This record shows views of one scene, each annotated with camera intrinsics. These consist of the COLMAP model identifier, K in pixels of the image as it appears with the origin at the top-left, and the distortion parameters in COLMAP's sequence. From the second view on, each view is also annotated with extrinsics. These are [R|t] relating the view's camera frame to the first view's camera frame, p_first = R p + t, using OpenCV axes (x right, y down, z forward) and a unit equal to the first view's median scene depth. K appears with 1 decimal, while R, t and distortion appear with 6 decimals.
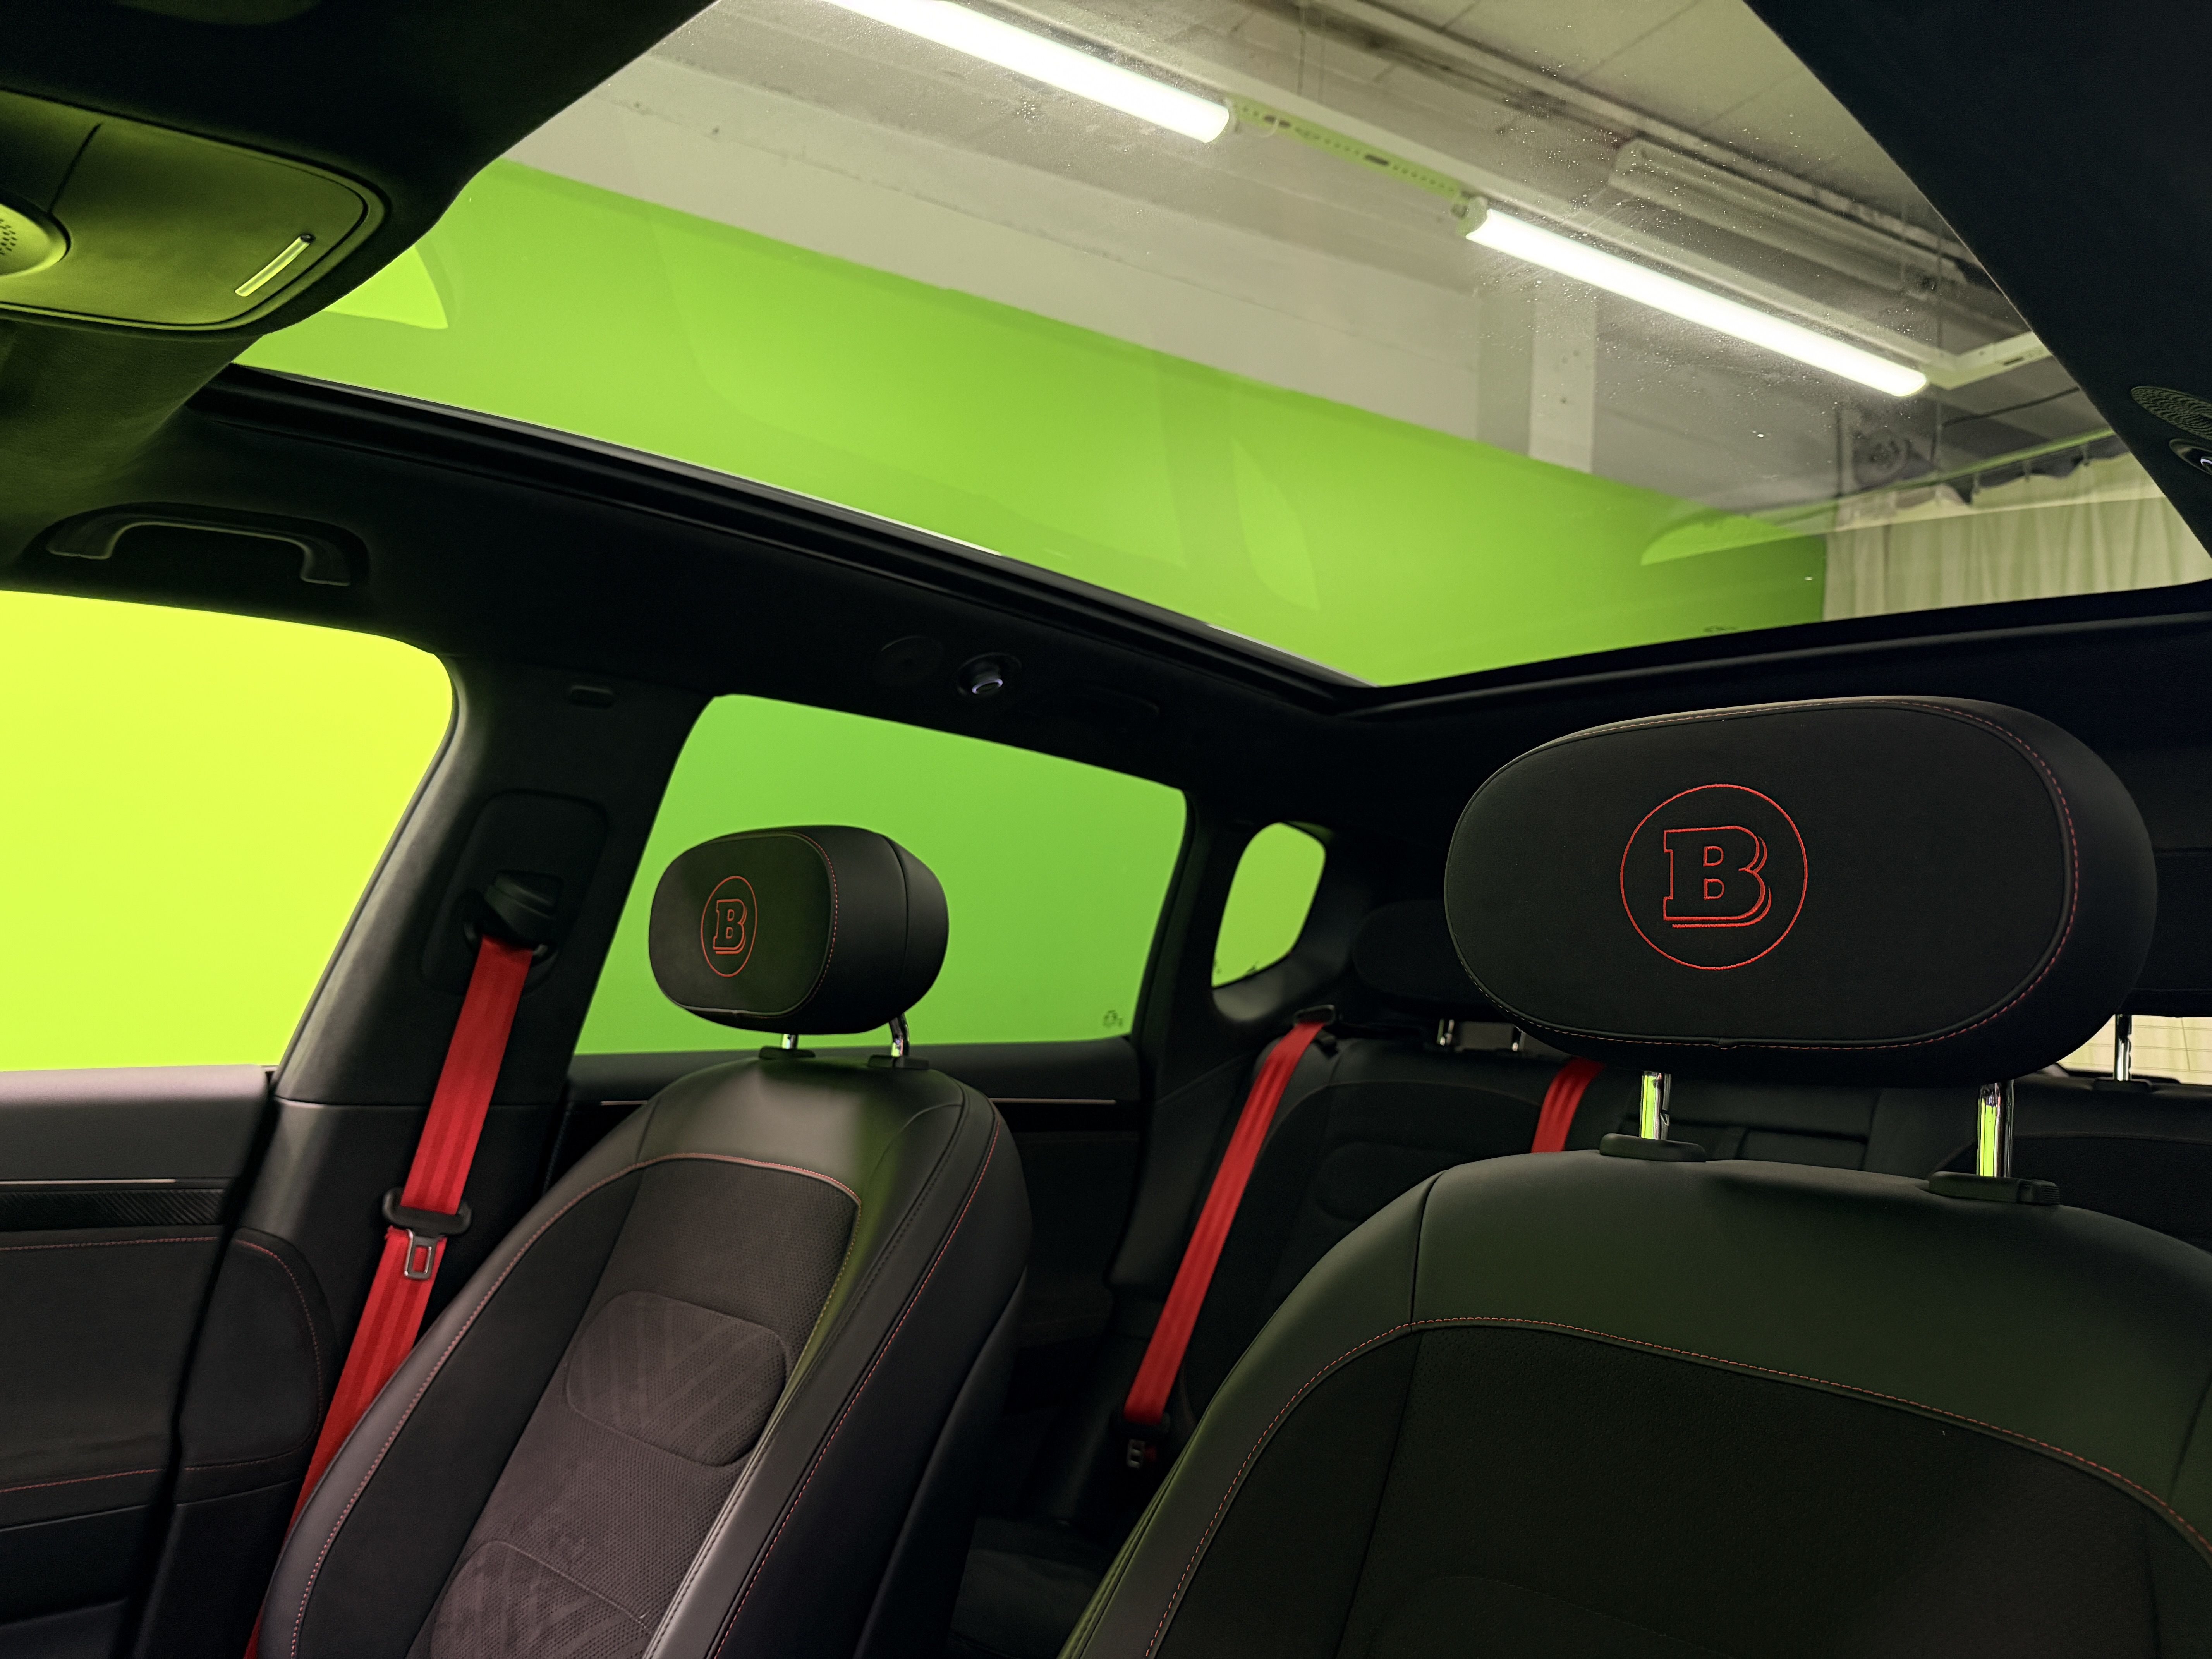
lens RADIAL K [[1536.1, 0, 1069.6], [0, 1536.1, 828.7], [0, 0, 1]] dist [0.064918, -0.075885]
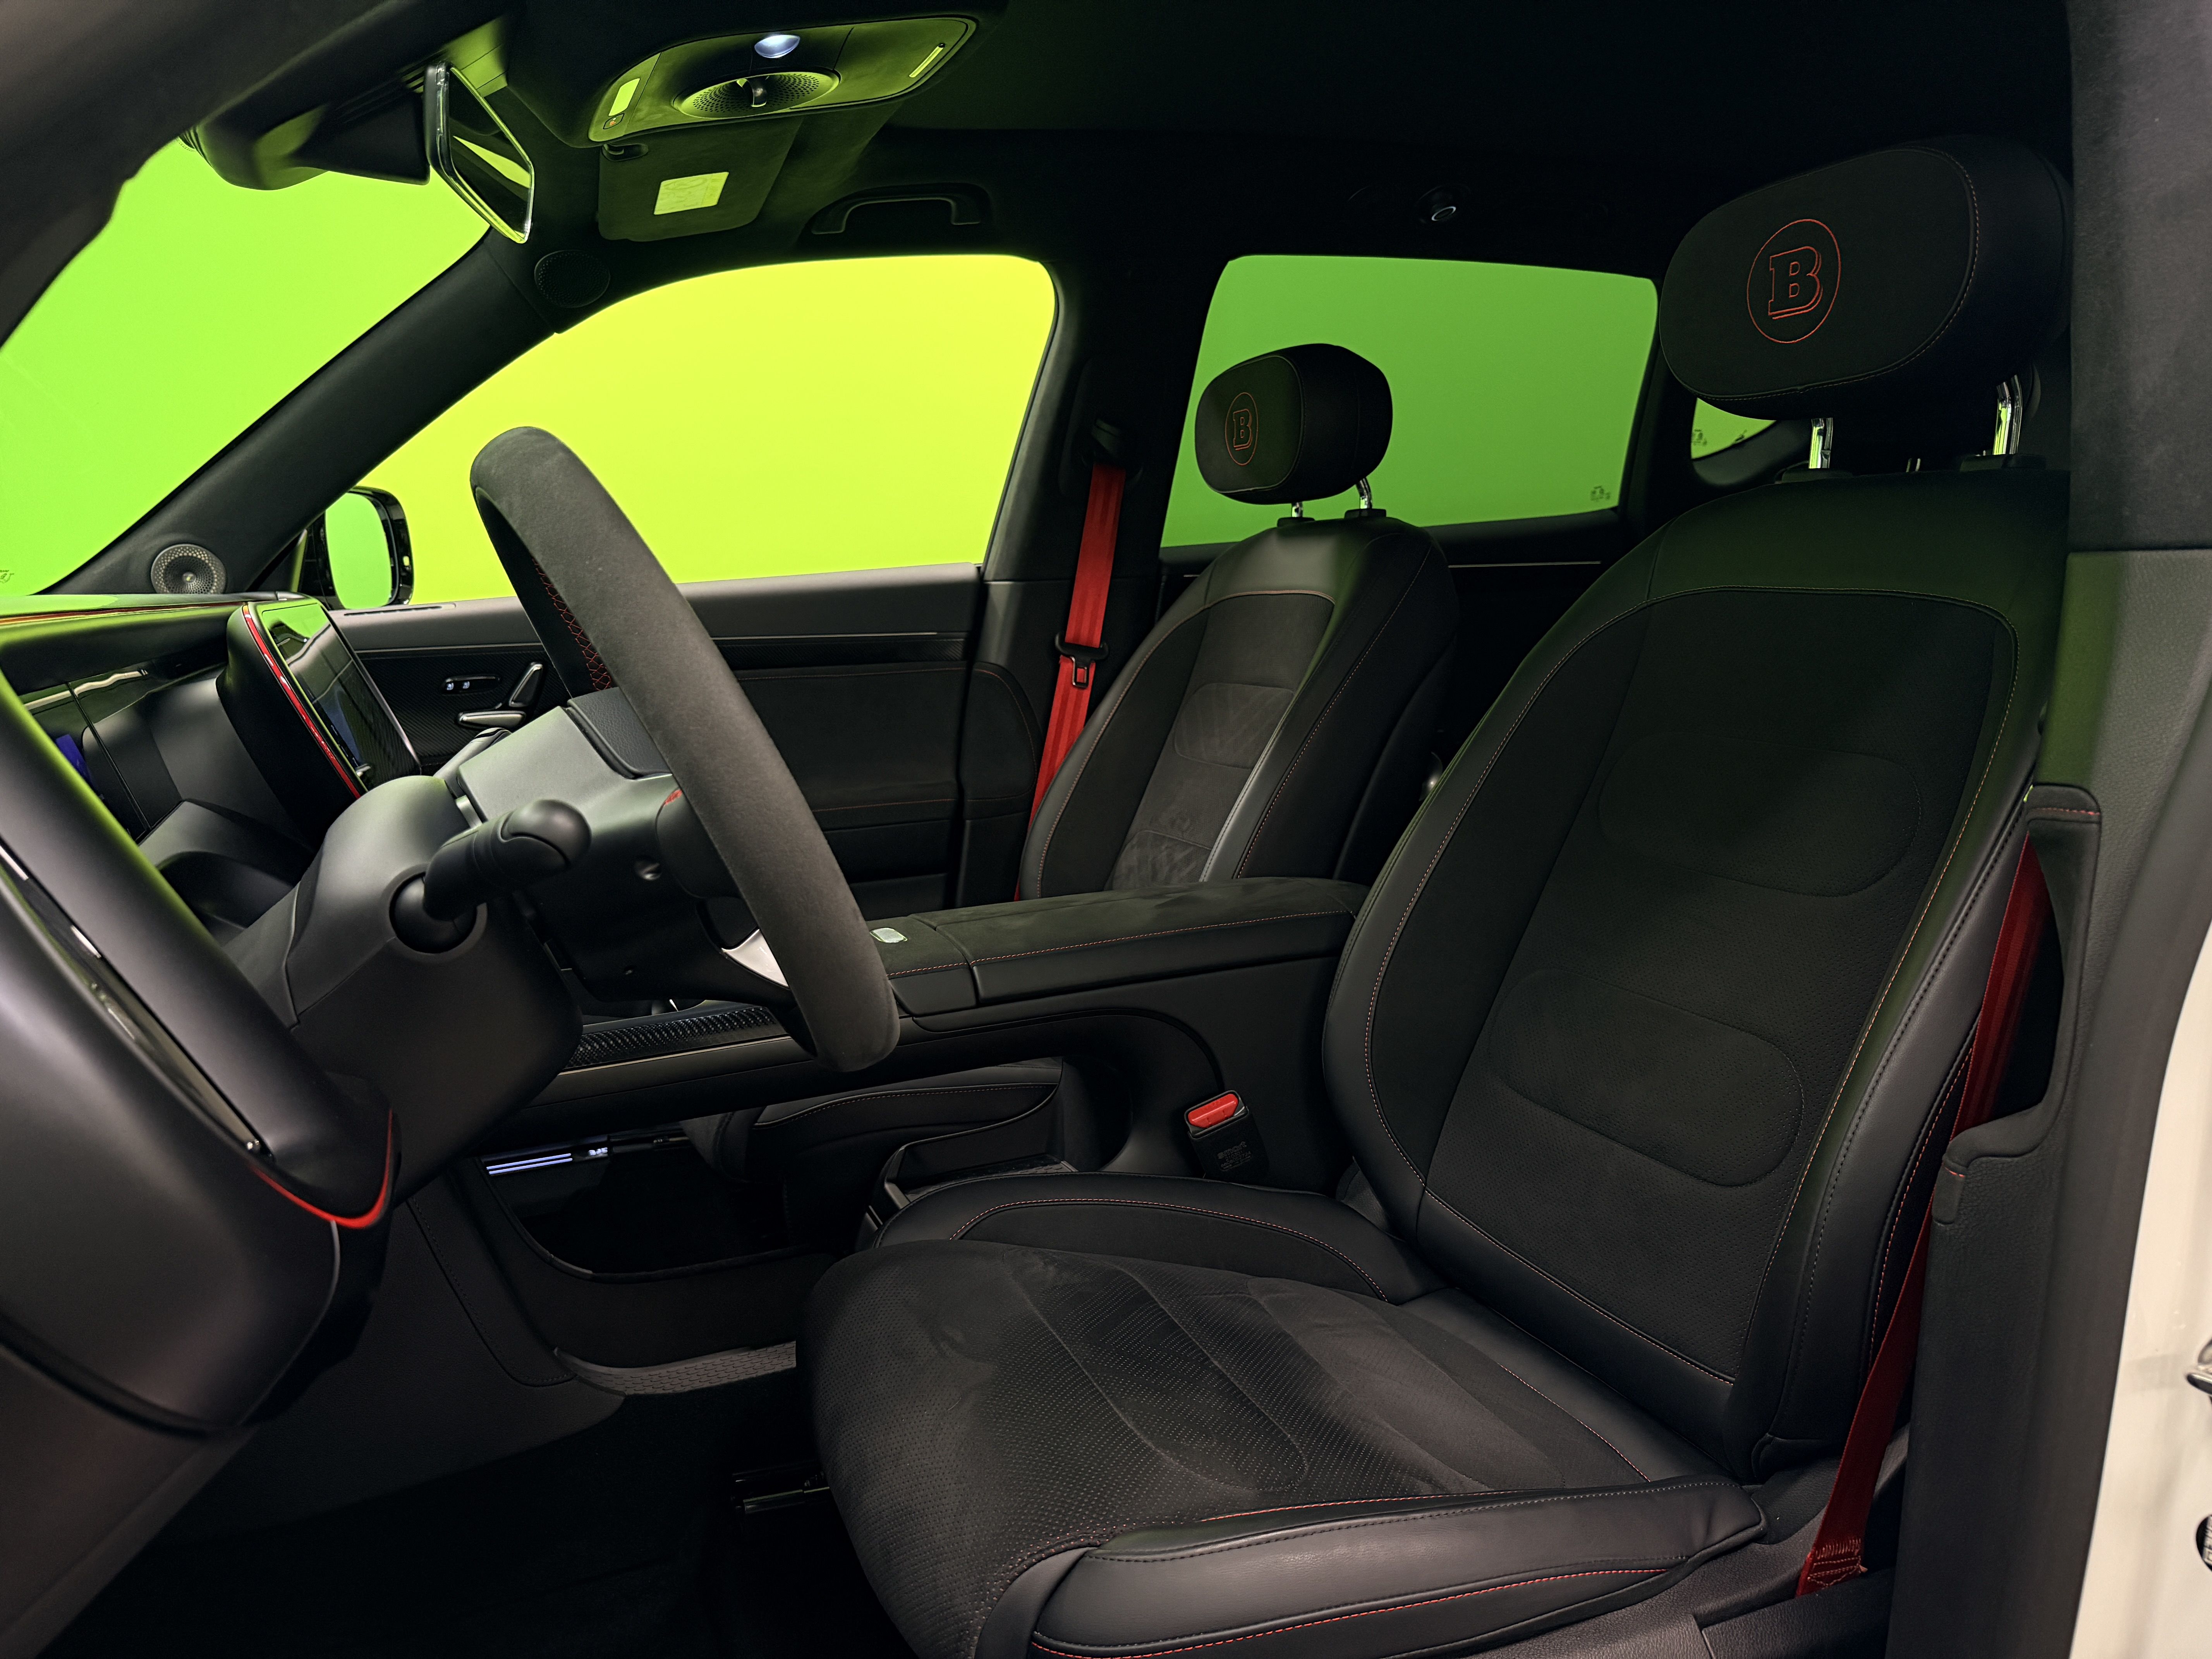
lens RADIAL K [[1536.1, 0, 1069.6], [0, 1536.1, 828.7], [0, 0, 1]] dist [0.064918, -0.075885]
pose [[0.916910, -0.014731, -0.398823, 0.190627], [0.121770, 0.961993, 0.244422, 0.046404], [0.380064, -0.272677, 0.883854, -0.422821]]
